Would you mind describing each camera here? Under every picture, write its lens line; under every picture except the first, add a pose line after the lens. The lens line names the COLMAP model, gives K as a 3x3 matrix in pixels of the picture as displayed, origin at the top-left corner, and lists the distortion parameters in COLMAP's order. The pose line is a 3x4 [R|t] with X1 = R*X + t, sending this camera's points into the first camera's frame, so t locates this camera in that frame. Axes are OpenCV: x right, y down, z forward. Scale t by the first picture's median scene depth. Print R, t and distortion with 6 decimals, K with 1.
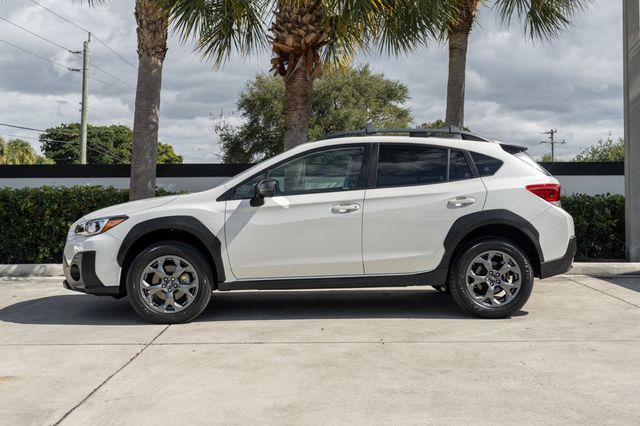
lens RADIAL K [[637.0, 0, 332.1], [0, 637.0, 206.9], [0, 0, 1]] dist [0.015887, 0.000000]
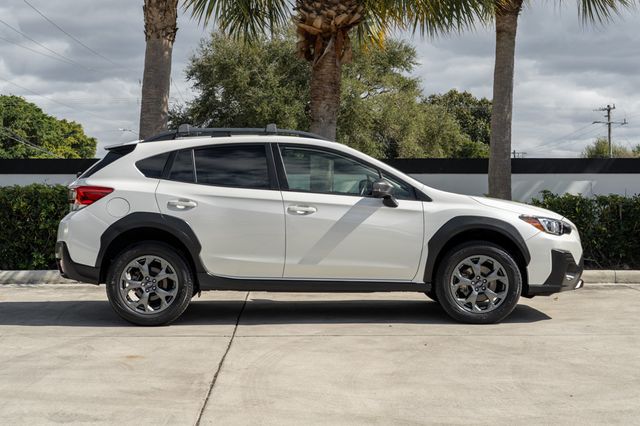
lens RADIAL K [[876.4, 0, 317.6], [0, 876.4, 211.9], [0, 0, 1]] dist [0.029995, 0.000000]
pose [[0.999915, 0.004214, 0.012312, -0.079248], [-0.004238, 0.999989, 0.001972, 0.002152], [-0.012304, -0.002024, 0.999922, -0.220951]]
